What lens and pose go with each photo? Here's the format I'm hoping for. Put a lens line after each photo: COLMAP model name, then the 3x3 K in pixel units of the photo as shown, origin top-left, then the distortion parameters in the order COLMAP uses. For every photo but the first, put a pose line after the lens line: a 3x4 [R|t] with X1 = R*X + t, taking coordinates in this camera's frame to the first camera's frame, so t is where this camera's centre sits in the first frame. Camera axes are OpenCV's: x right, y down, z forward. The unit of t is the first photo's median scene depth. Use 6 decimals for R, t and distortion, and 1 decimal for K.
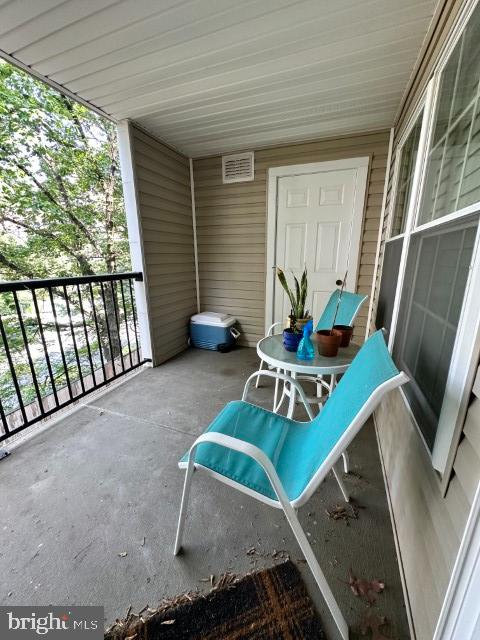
lens RADIAL K [[255.3, 0, 240.9], [0, 255.3, 321.2], [0, 0, 1]] dist [-0.003350, 0.000845]
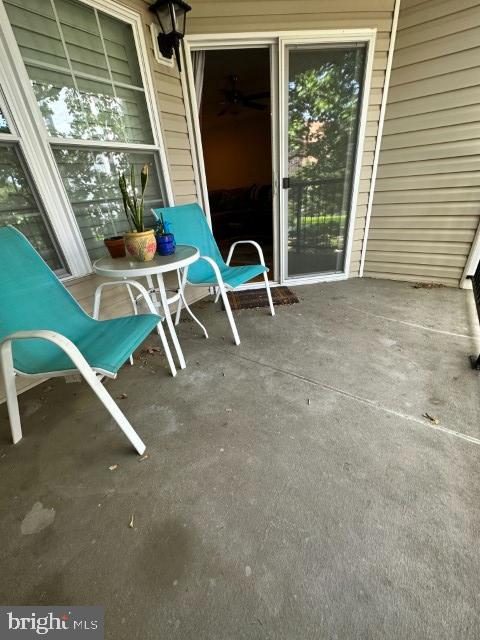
lens RADIAL K [[255.3, 0, 241.4], [0, 255.3, 320.6], [0, 0, 1]] dist [-0.003350, 0.000845]
pose [[-0.971556, -0.034853, 0.234229, -0.257767], [0.132456, 0.739930, 0.659514, -0.246755], [-0.196299, 0.671780, -0.714267, 1.362359]]
